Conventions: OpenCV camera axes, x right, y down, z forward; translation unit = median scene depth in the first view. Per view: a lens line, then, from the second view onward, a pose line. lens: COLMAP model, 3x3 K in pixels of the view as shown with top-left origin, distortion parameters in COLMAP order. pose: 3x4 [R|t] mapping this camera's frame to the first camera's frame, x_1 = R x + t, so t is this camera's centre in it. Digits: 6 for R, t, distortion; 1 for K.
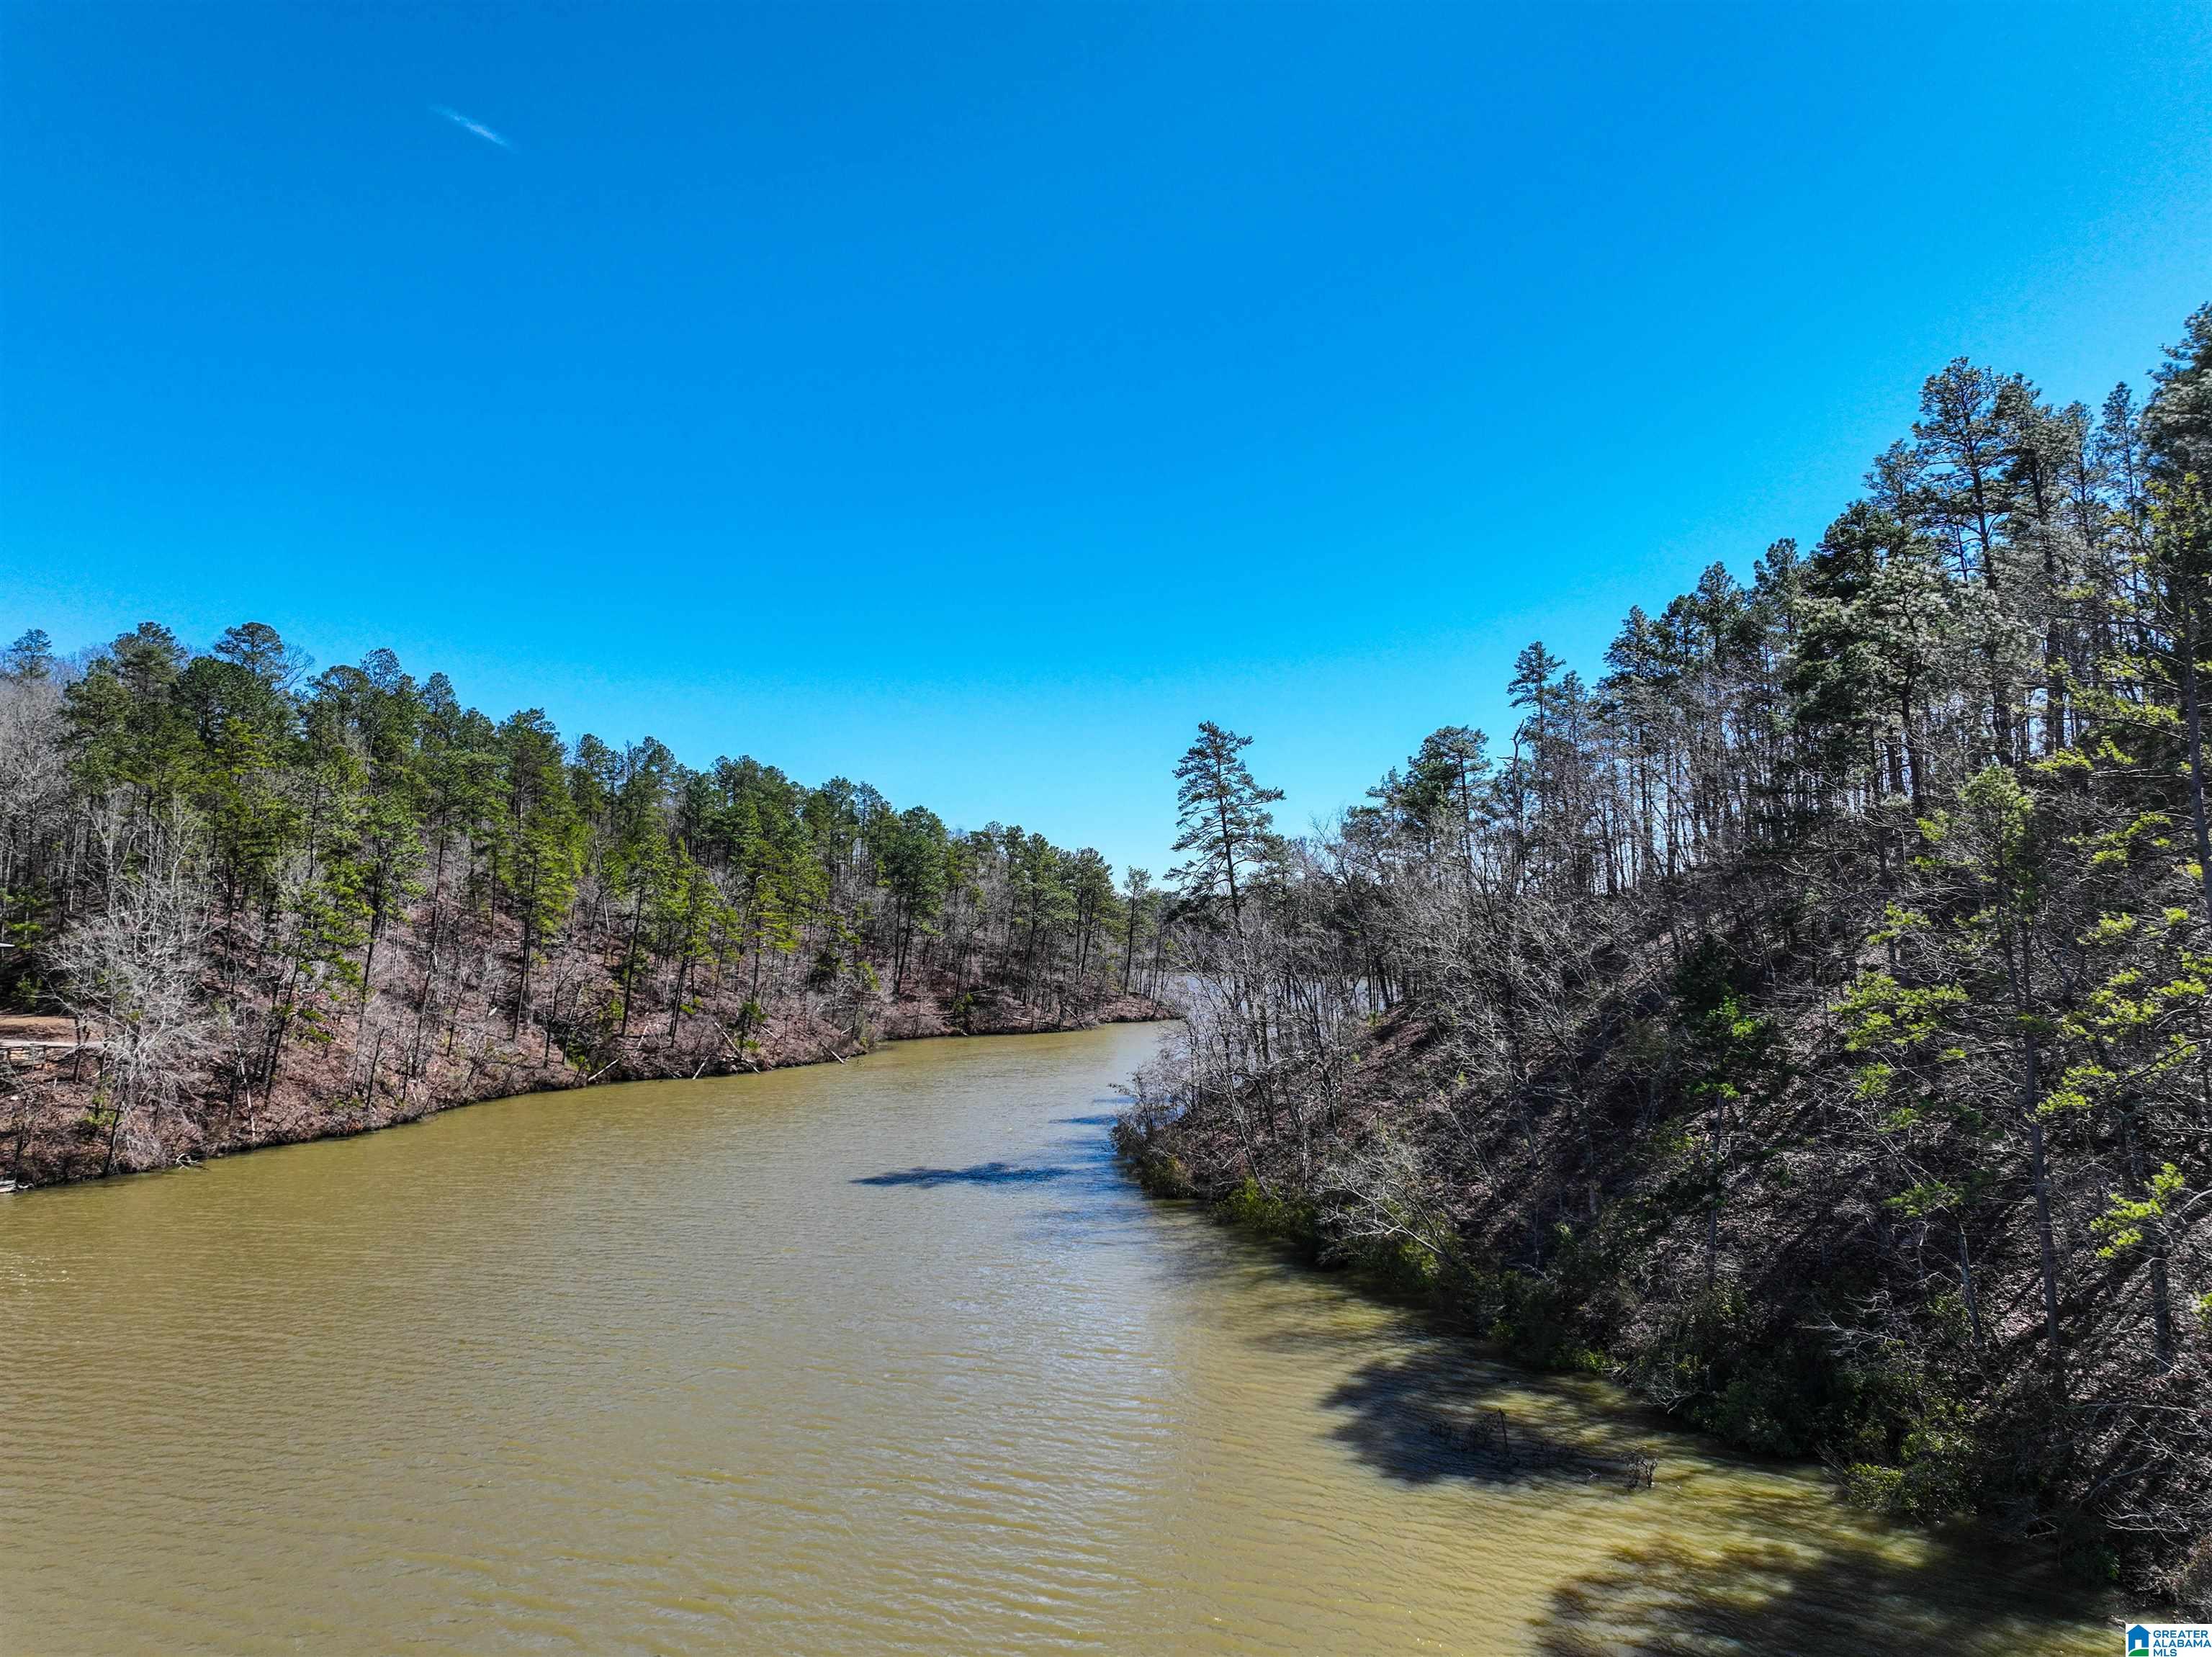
lens RADIAL K [[1572.8, 0, 1103.4], [0, 1572.8, 841.5], [0, 0, 1]] dist [0.009524, 0.016228]
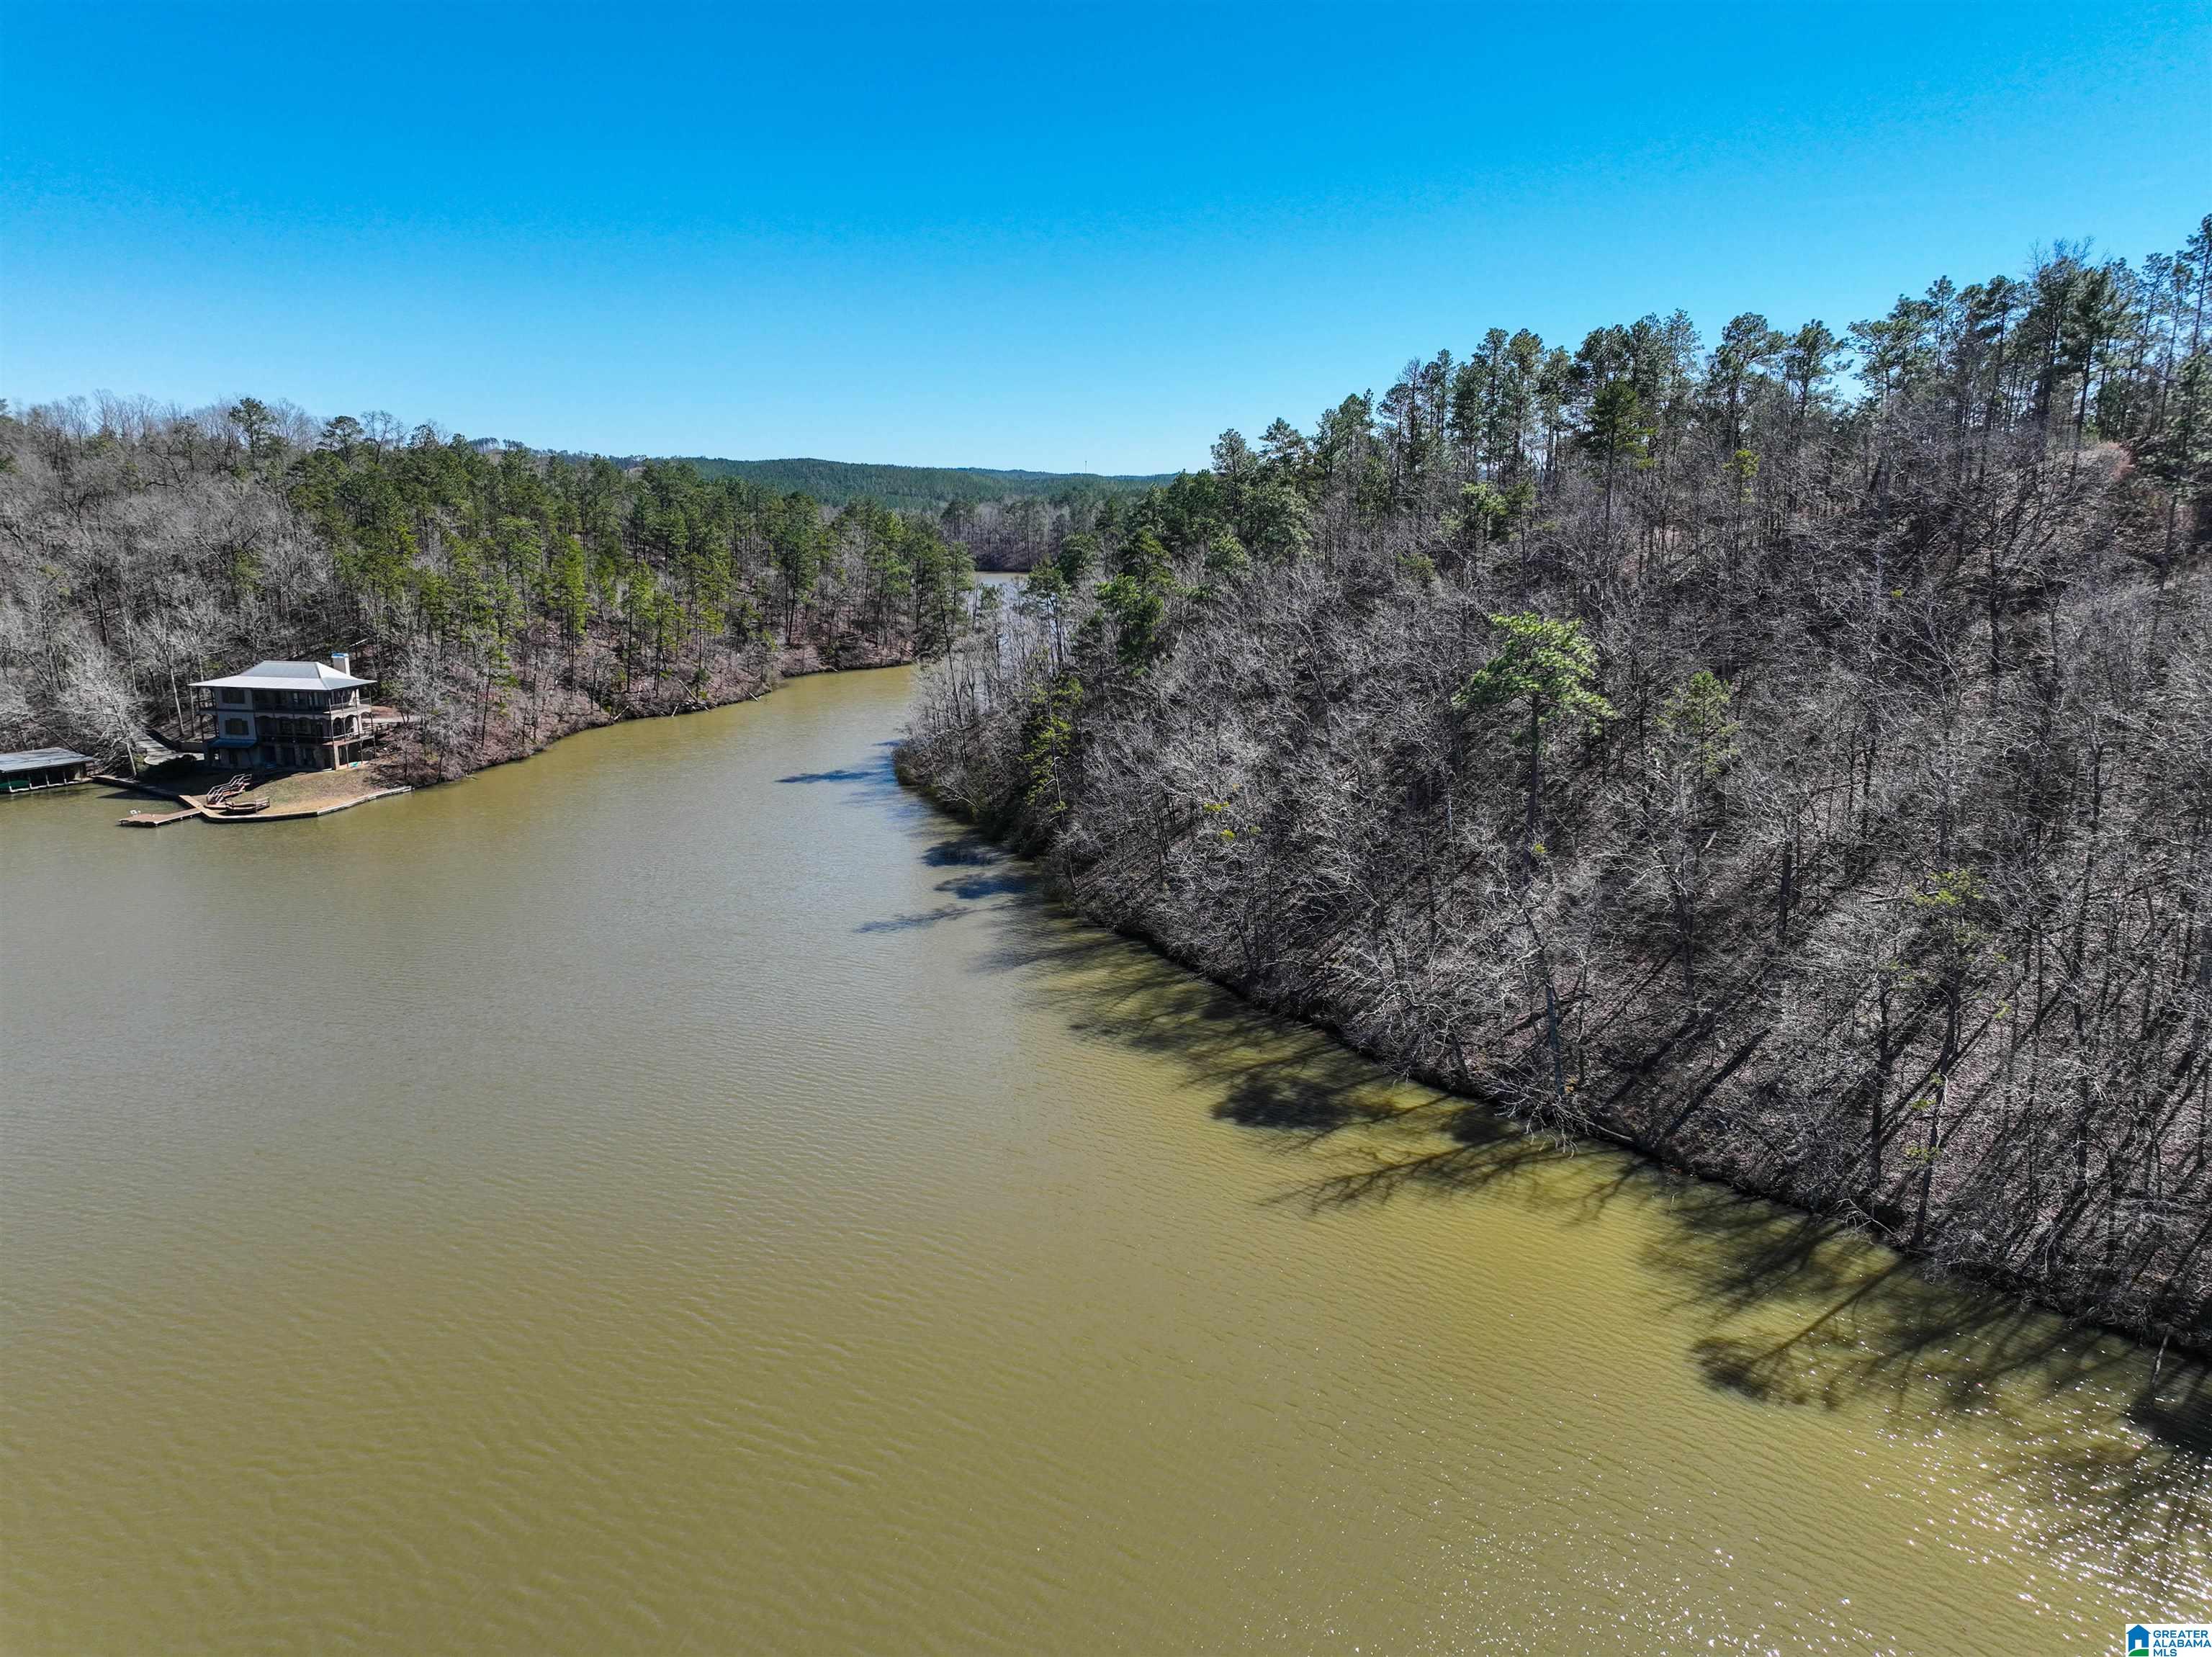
lens RADIAL K [[1572.8, 0, 1101.8], [0, 1572.8, 825.0], [0, 0, 1]] dist [0.009524, 0.016228]
pose [[0.997856, -0.021214, 0.061919, 0.084604], [0.004238, 0.964976, 0.262306, -0.156469], [-0.065315, -0.261481, 0.962996, -0.612181]]
